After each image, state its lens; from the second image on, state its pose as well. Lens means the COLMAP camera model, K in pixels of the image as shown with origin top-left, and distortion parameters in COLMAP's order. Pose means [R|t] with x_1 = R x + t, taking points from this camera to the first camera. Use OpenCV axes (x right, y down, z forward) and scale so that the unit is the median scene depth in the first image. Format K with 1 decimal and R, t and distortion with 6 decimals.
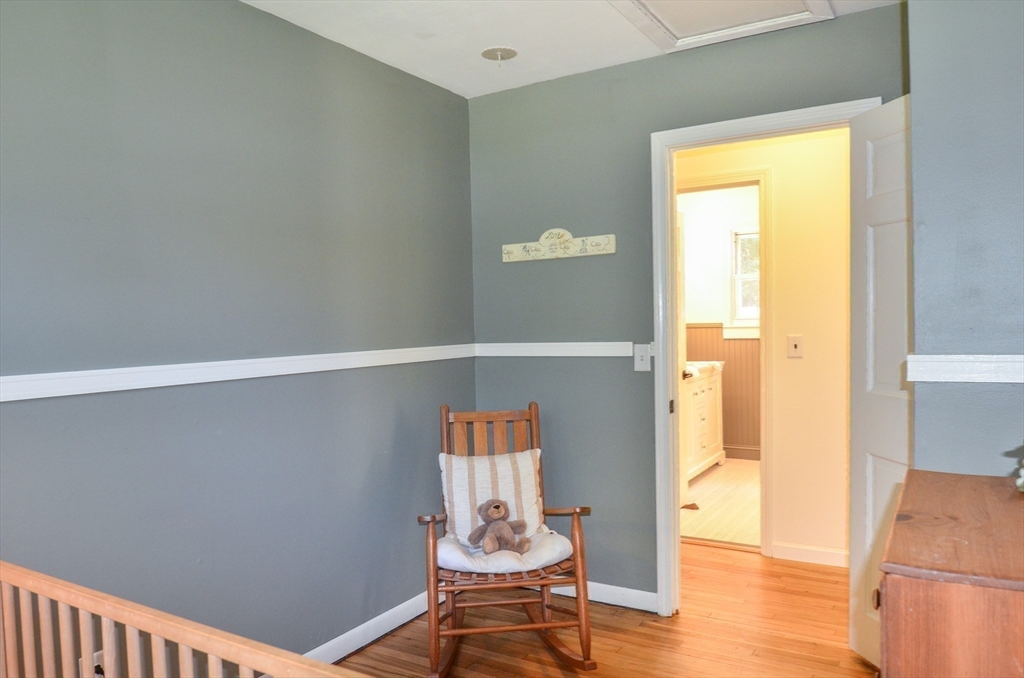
lens RADIAL K [[756.1, 0, 511.5], [0, 756.1, 341.7], [0, 0, 1]] dist [-0.003656, -0.037073]
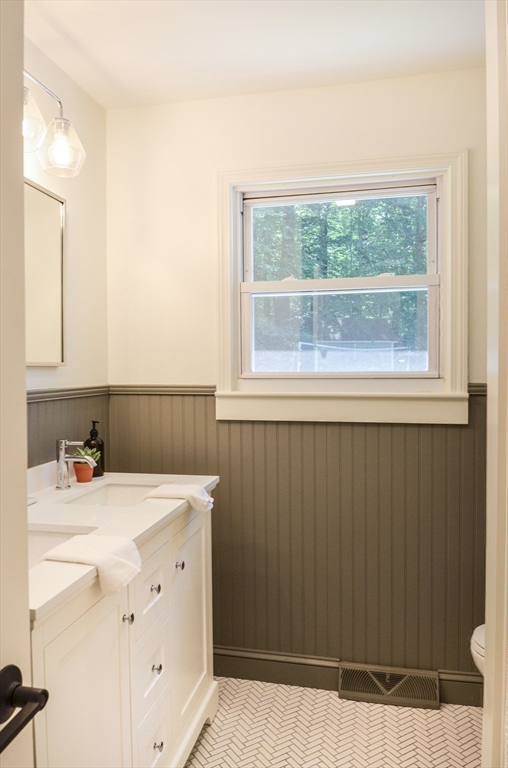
lens RADIAL K [[567.1, 0, 253.0], [0, 567.1, 383.7], [0, 0, 1]] dist [-0.003656, -0.037073]
pose [[0.943821, 0.013865, 0.330165, 0.188035], [-0.005528, 0.999642, -0.026177, -0.017354], [-0.330410, 0.022881, 0.943560, 0.670315]]
